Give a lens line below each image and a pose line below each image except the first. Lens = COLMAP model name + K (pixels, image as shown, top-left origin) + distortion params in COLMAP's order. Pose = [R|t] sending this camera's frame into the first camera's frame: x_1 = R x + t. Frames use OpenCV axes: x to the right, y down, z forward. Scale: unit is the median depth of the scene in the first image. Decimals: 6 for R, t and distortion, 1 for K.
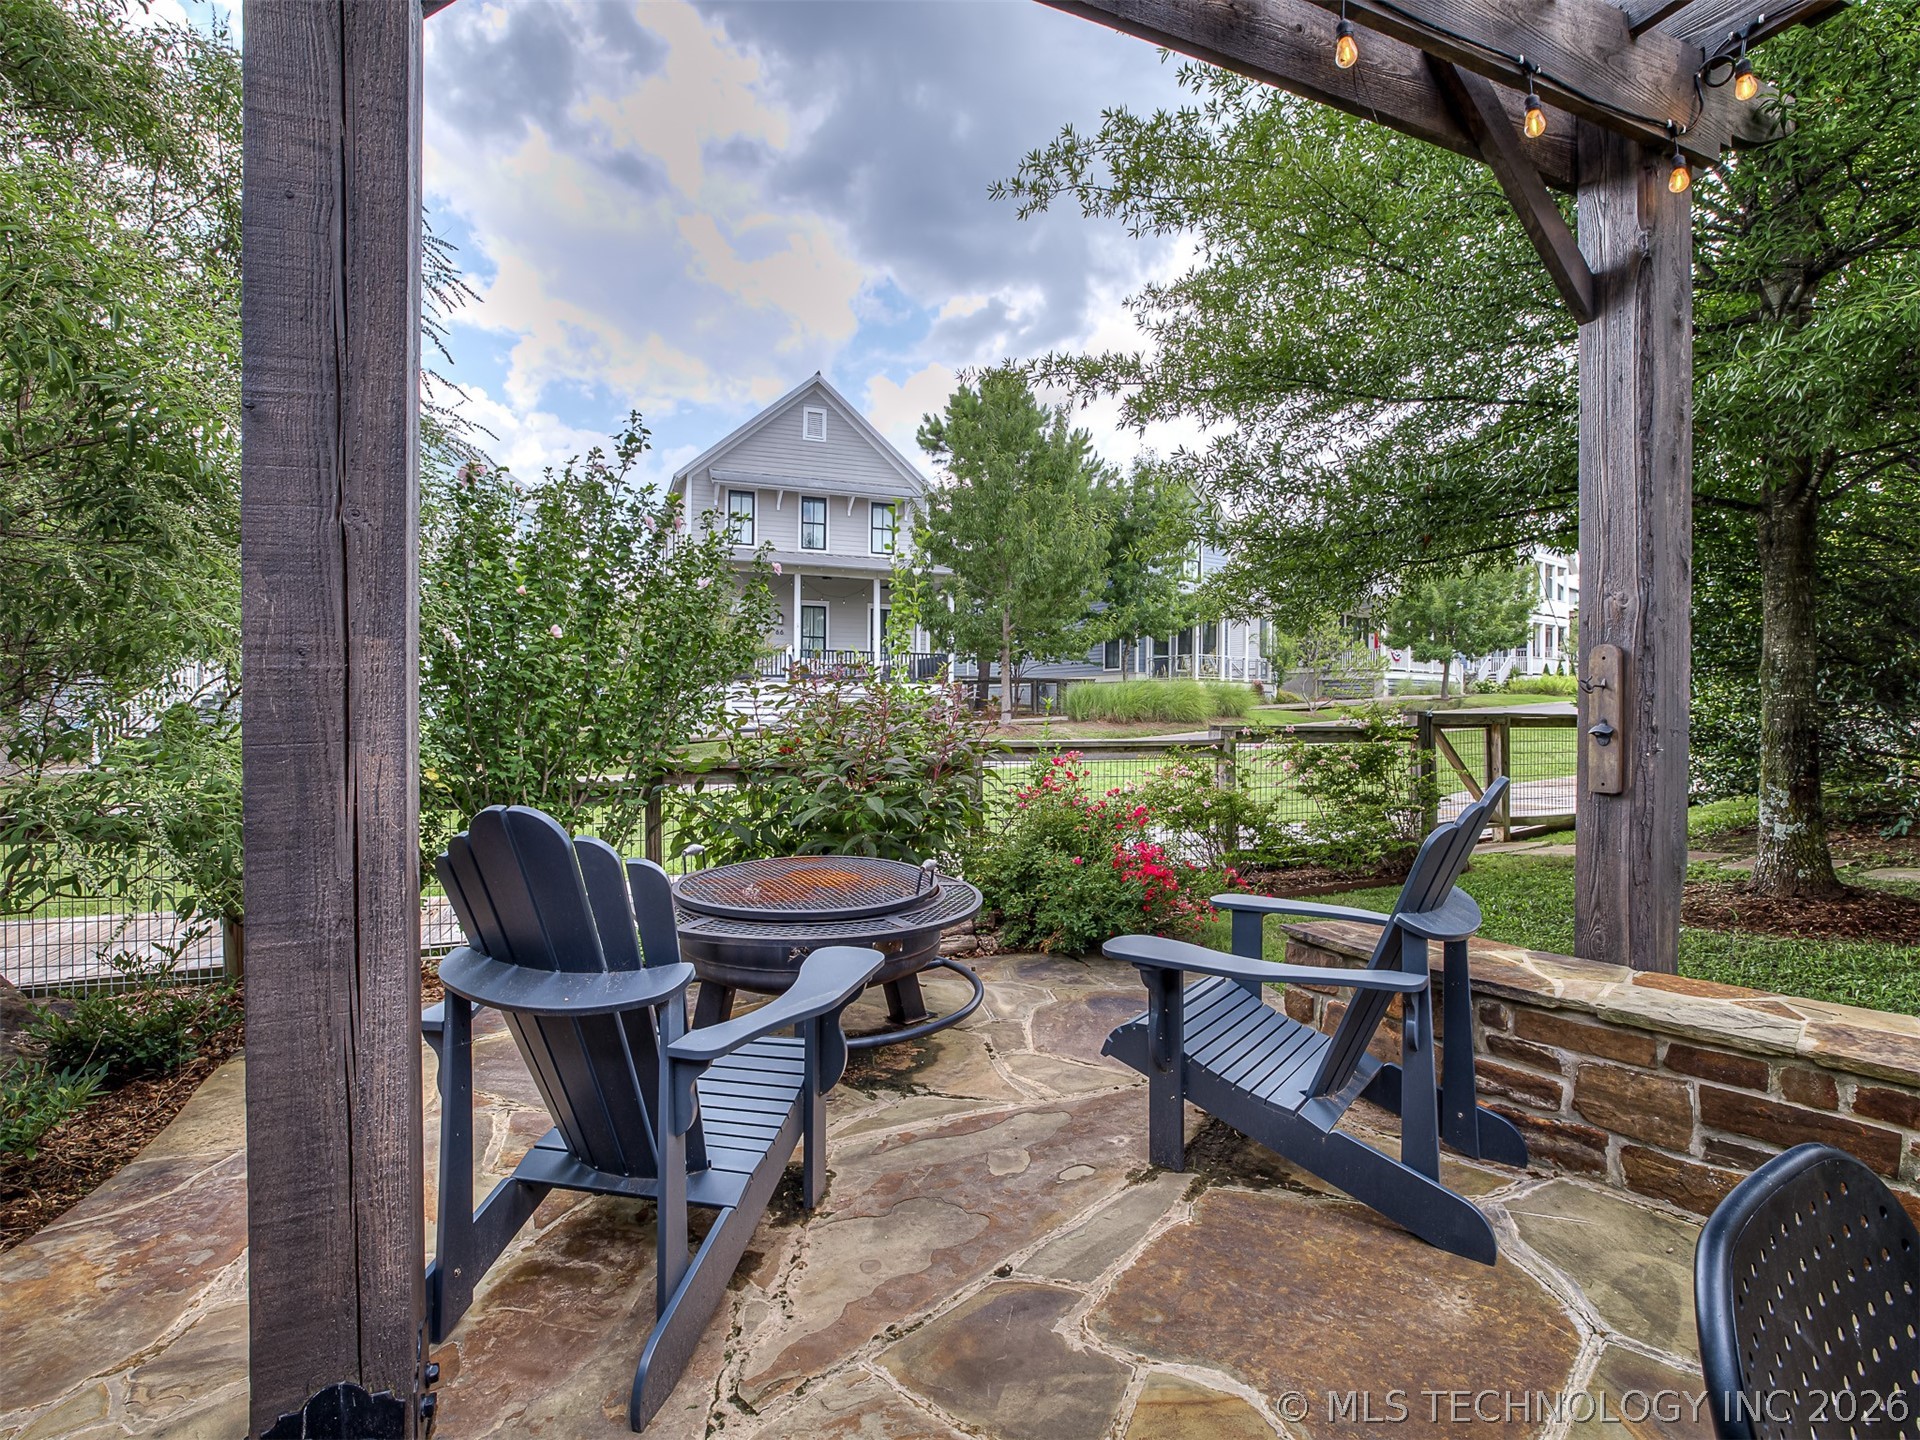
lens RADIAL K [[923.2, 0, 961.6], [0, 923.2, 726.7], [0, 0, 1]] dist [-0.046349, 0.017966]
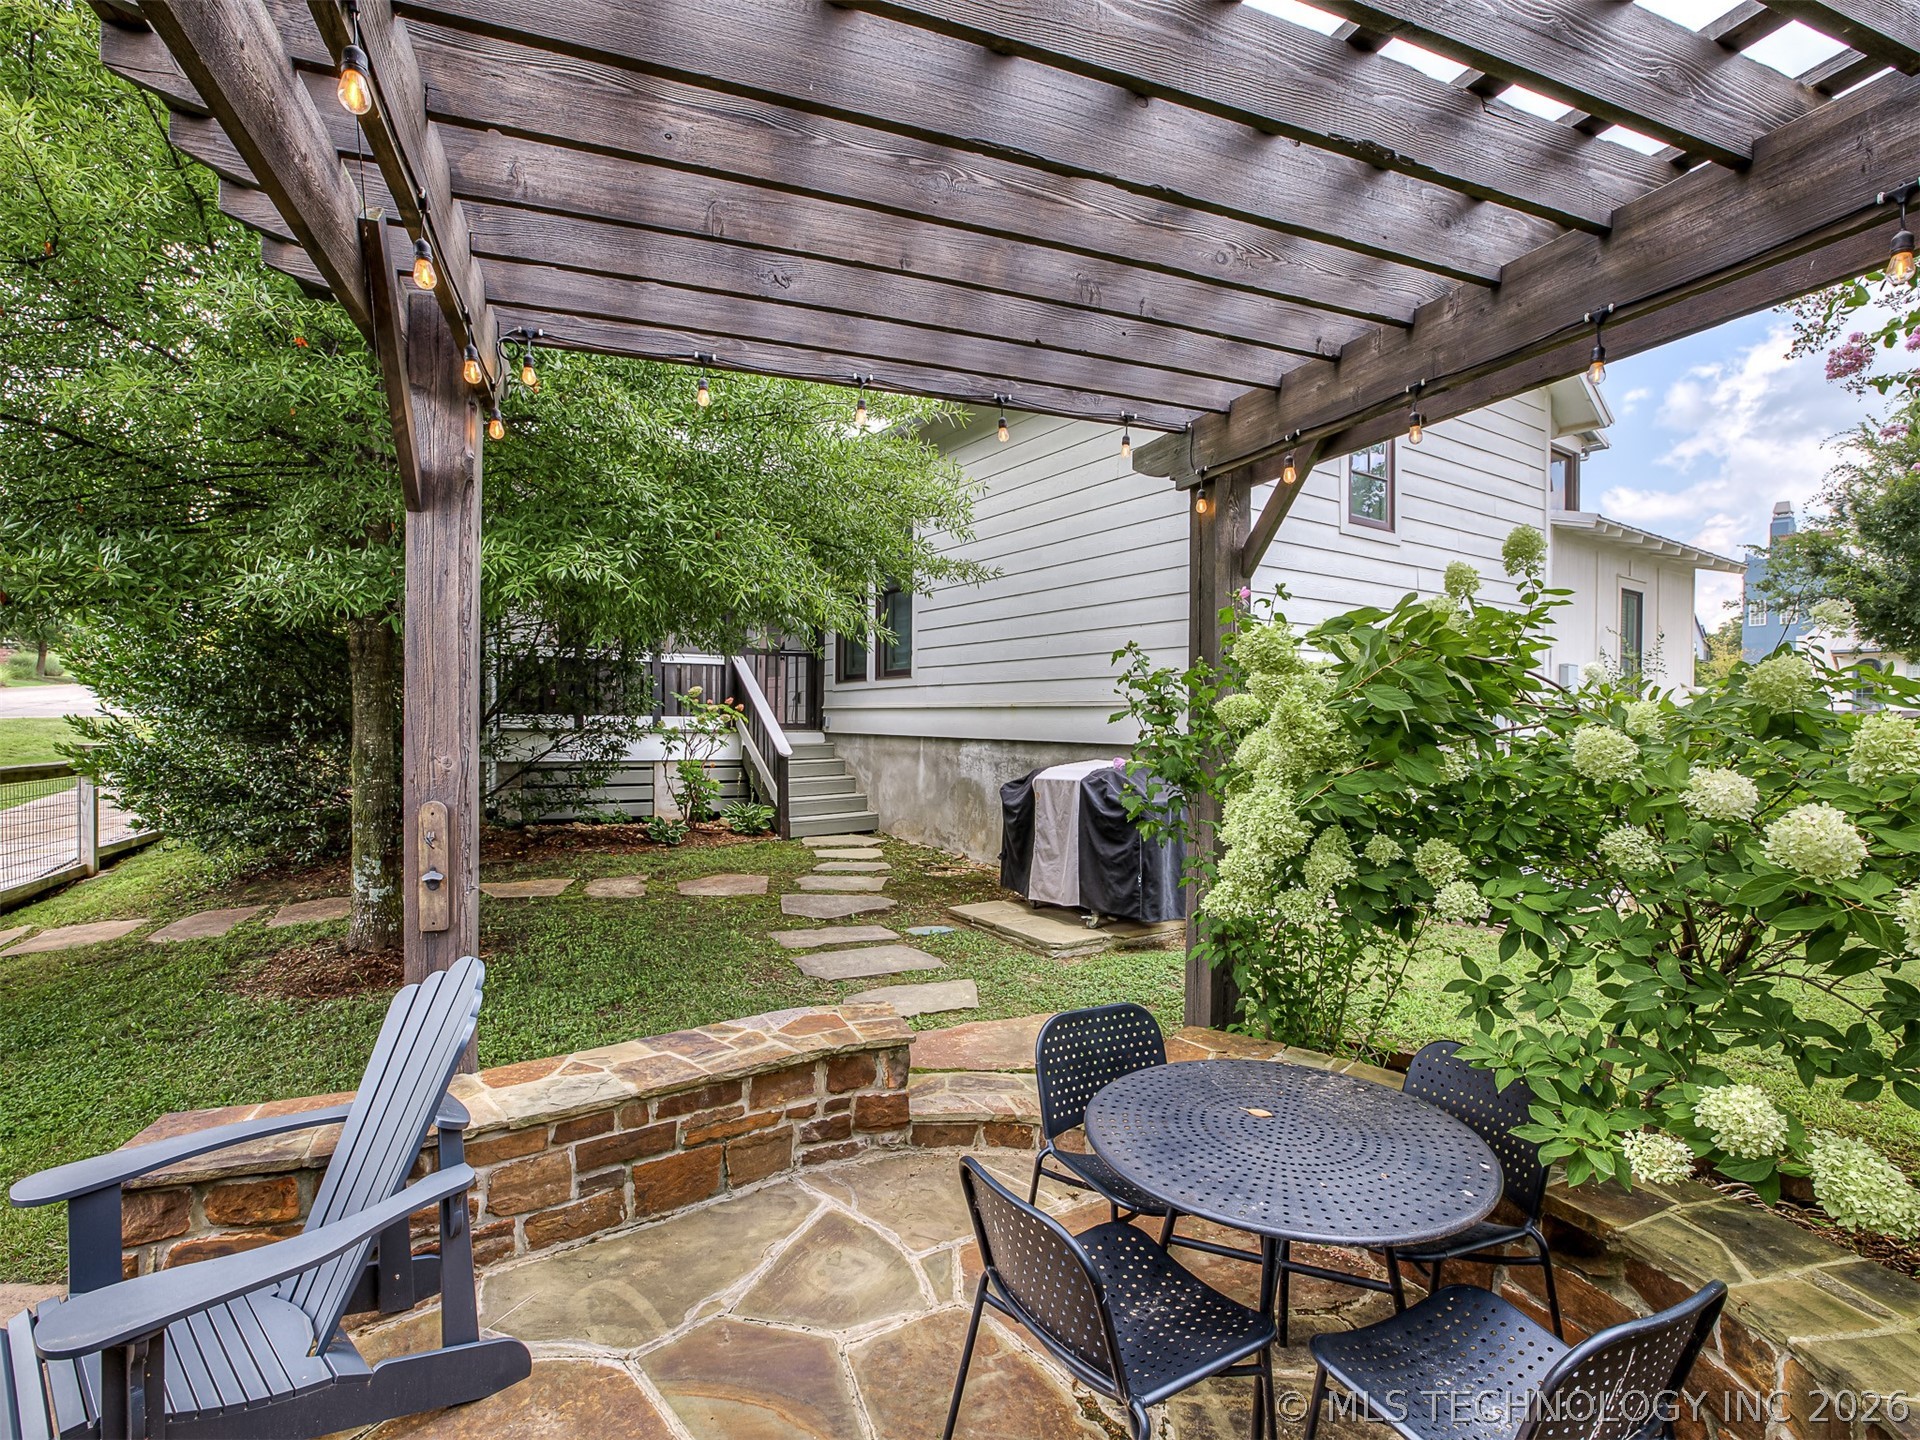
lens RADIAL K [[931.3, 0, 975.0], [0, 931.3, 723.8], [0, 0, 1]] dist [-0.047962, 0.018985]
pose [[0.032542, -0.012499, 0.999392, -0.482552], [-0.004316, 0.999911, 0.012646, -0.234073], [-0.999461, -0.004725, 0.032485, 0.313326]]
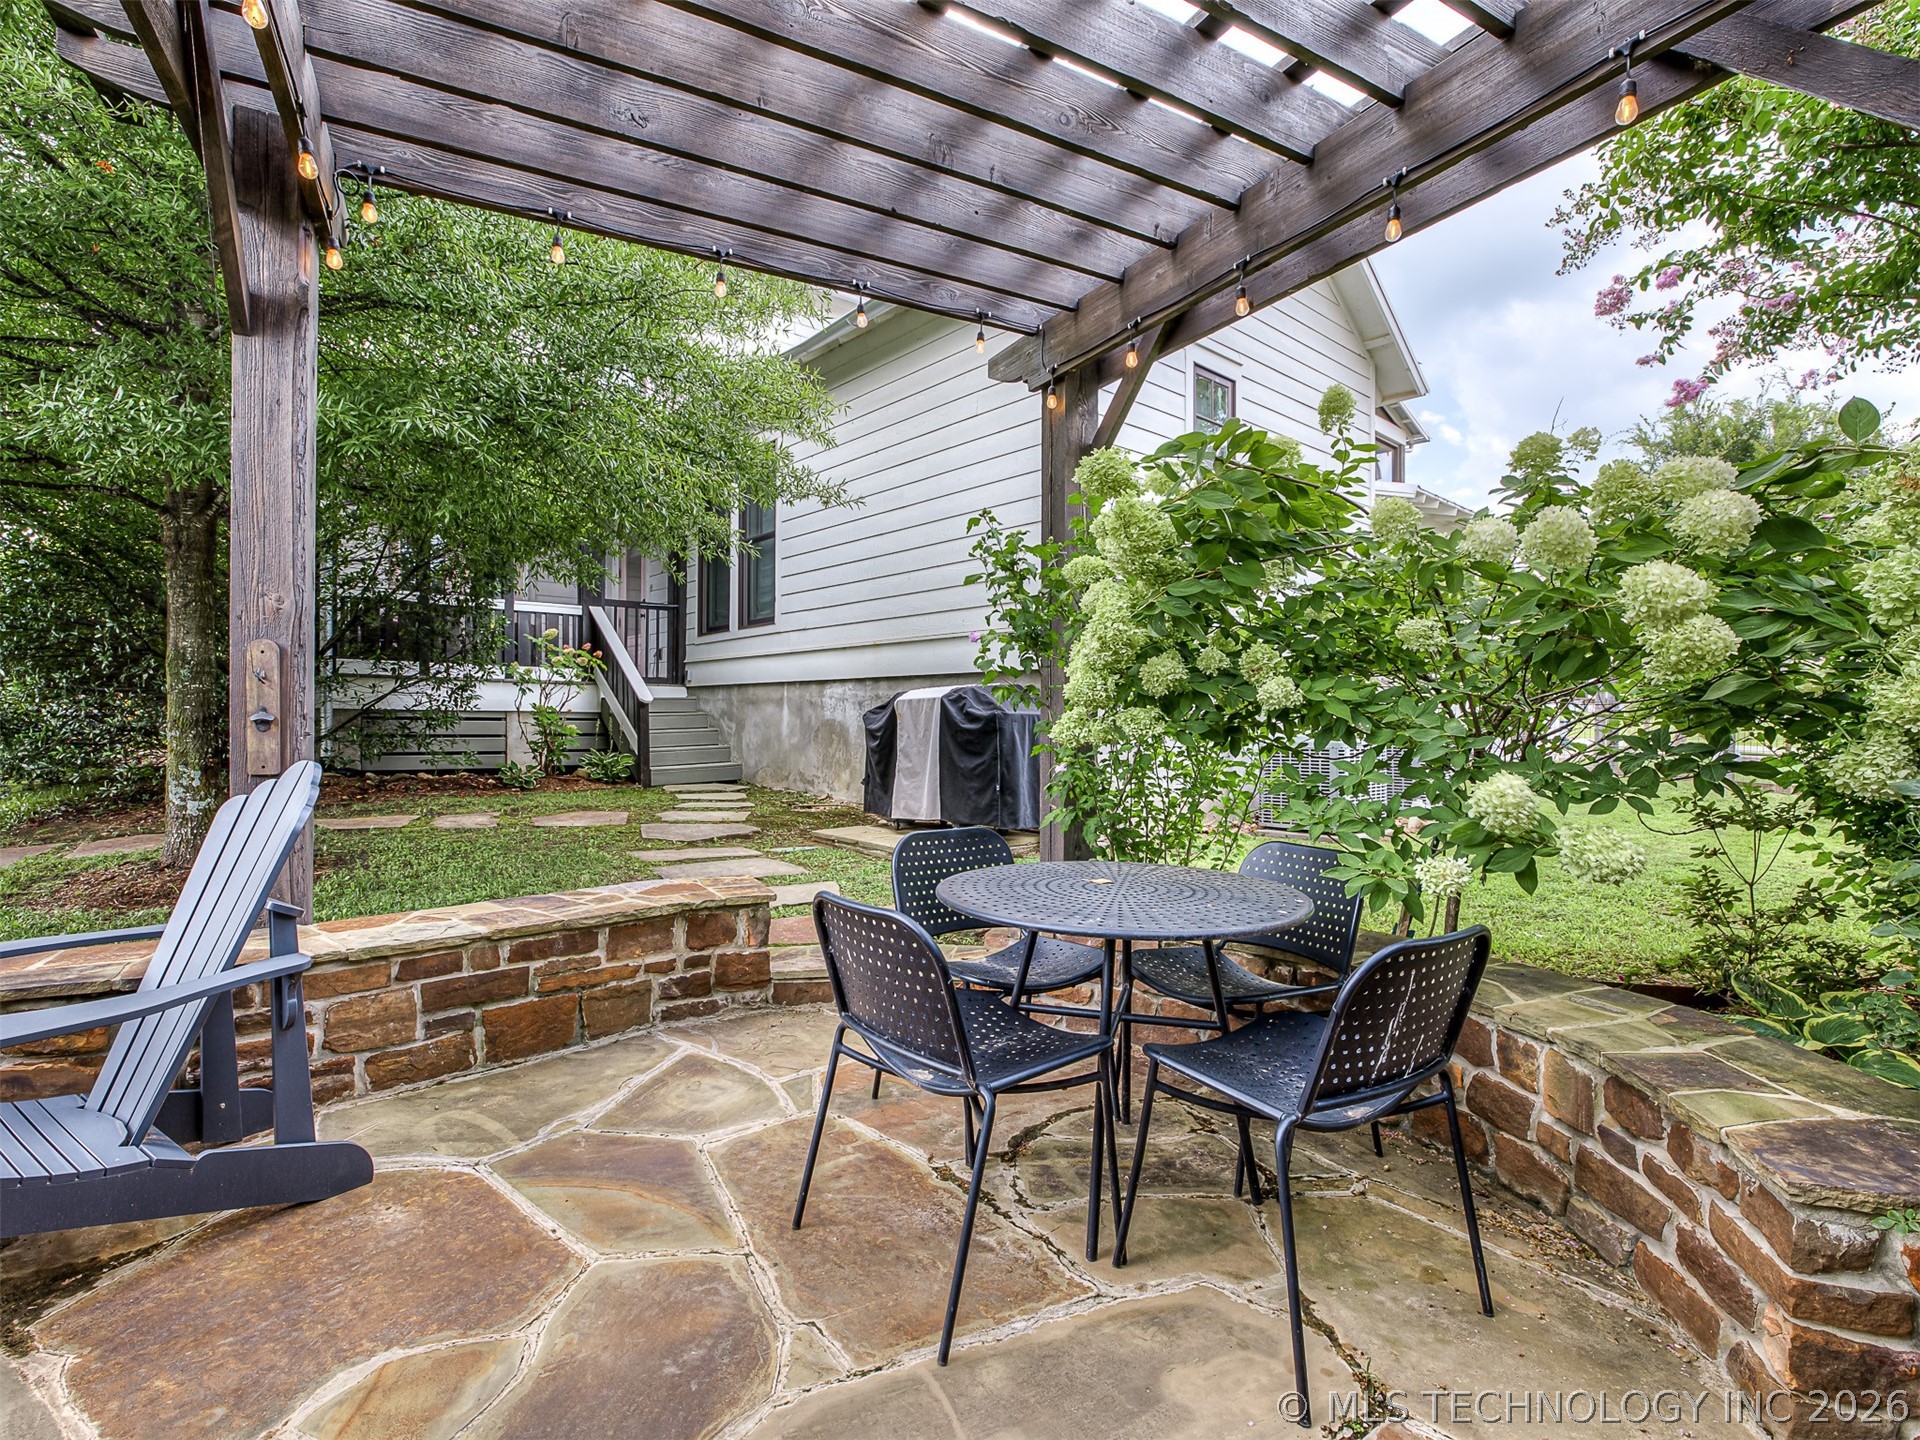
lens RADIAL K [[923.2, 0, 961.6], [0, 923.2, 726.7], [0, 0, 1]] dist [-0.046349, 0.017966]
pose [[-0.095634, -0.014749, 0.995307, -0.520569], [-0.001585, 0.999891, 0.014664, -0.003070], [-0.995415, -0.000175, -0.095647, 0.297164]]
